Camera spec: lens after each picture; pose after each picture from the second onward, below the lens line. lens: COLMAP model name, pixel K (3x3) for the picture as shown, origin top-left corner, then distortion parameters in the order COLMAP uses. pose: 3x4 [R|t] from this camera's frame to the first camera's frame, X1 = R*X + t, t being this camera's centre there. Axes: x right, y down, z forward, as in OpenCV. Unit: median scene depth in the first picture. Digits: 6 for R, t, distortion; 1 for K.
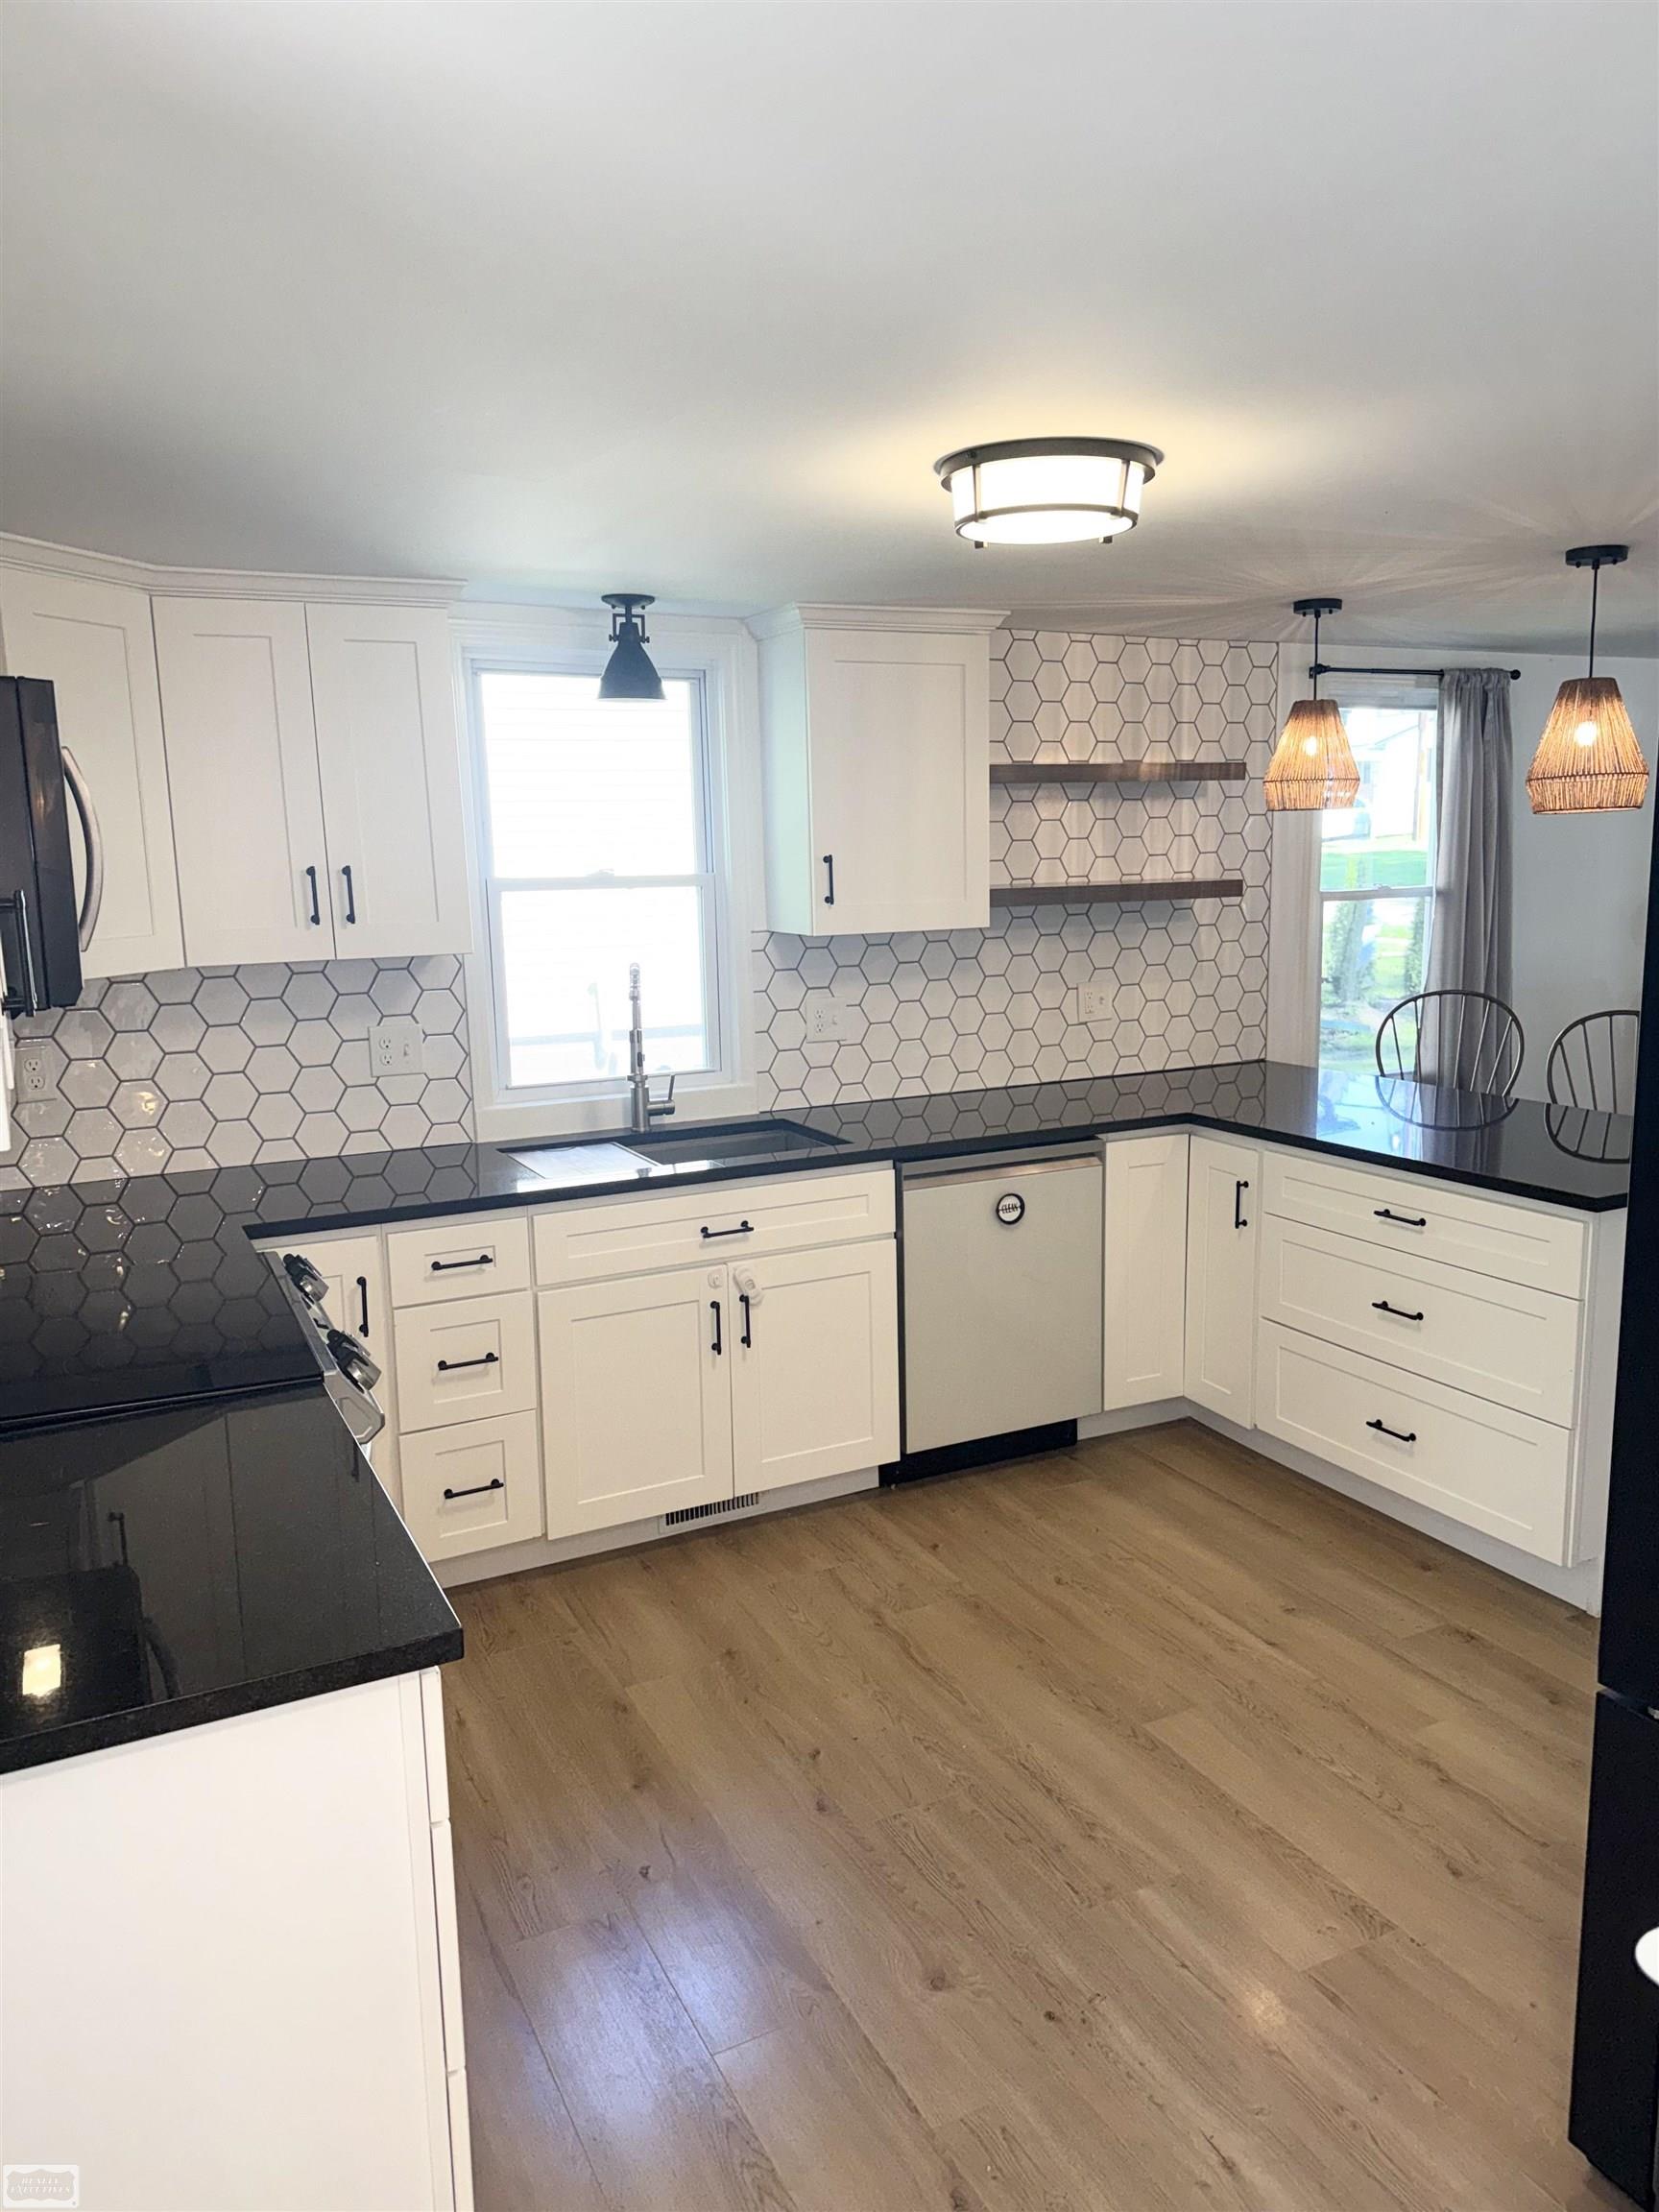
lens RADIAL K [[1560.4, 0, 834.6], [0, 1560.4, 1105.5], [0, 0, 1]] dist [0.034819, -0.028992]
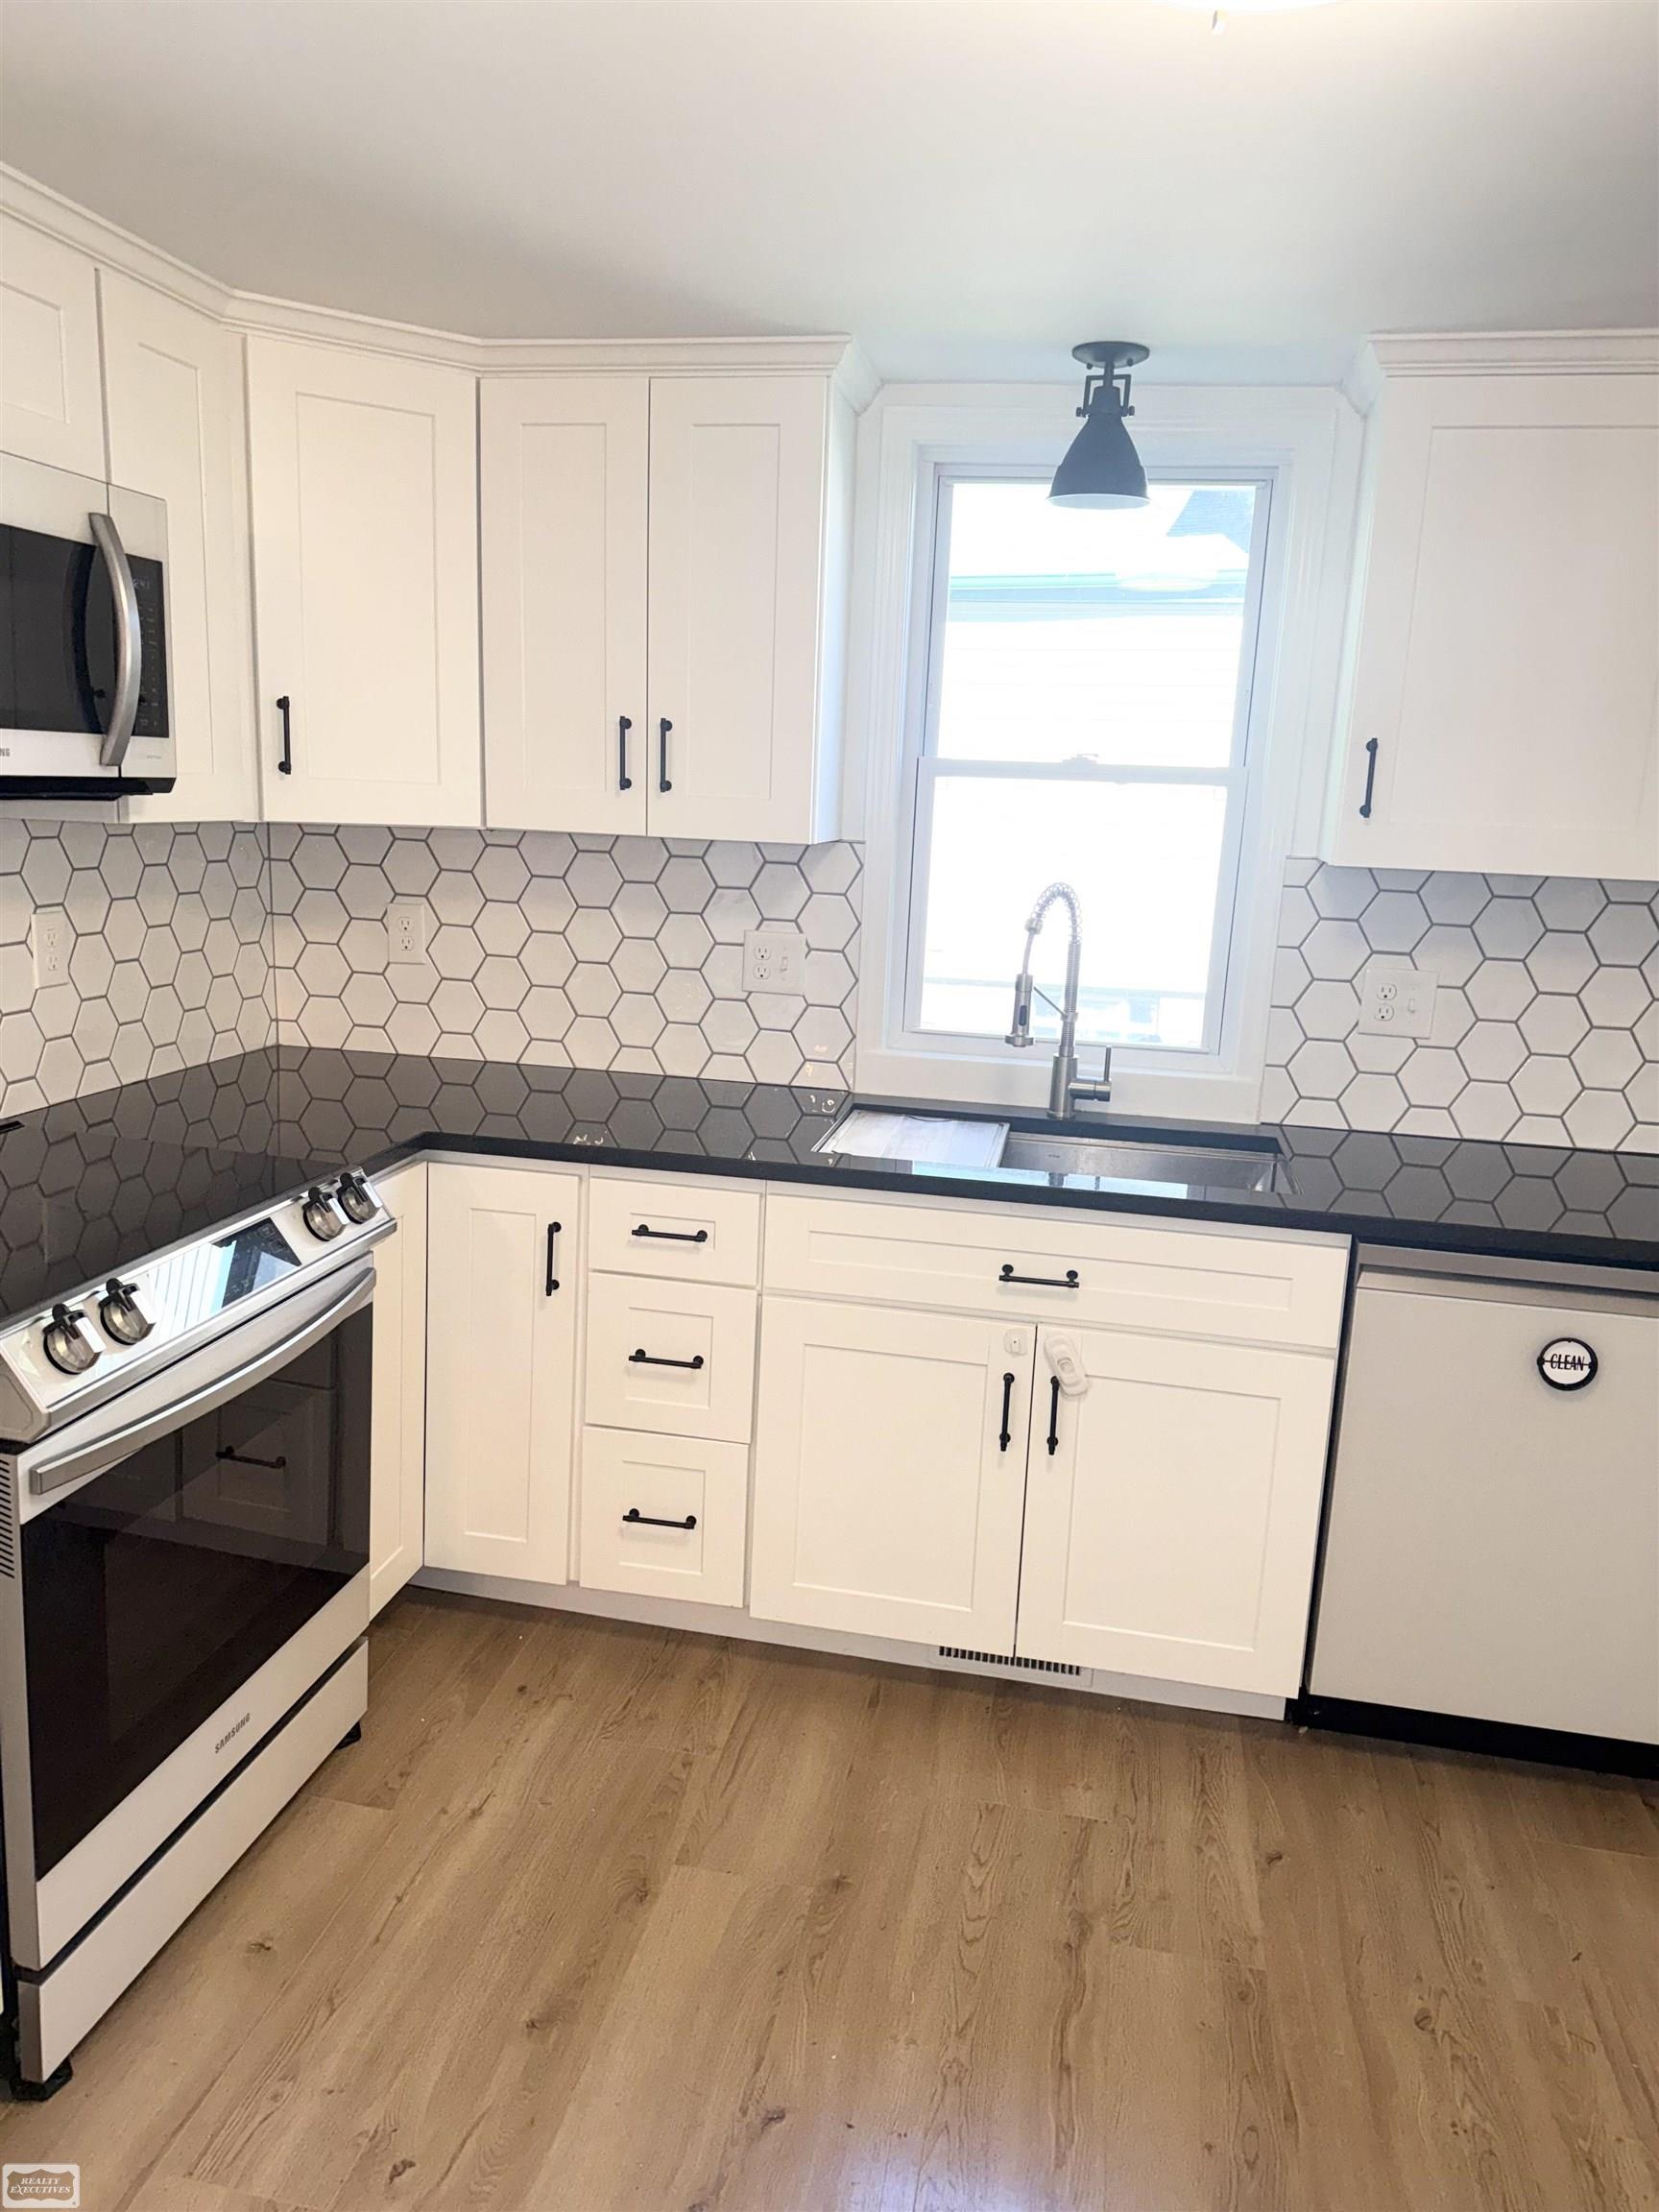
lens RADIAL K [[1560.4, 0, 819.5], [0, 1560.4, 1102.2], [0, 0, 1]] dist [0.034819, -0.028992]
pose [[0.774192, 0.175502, -0.608133, 0.243637], [-0.156876, 0.984017, 0.084266, -0.035855], [0.613202, 0.030163, 0.789350, 0.379072]]
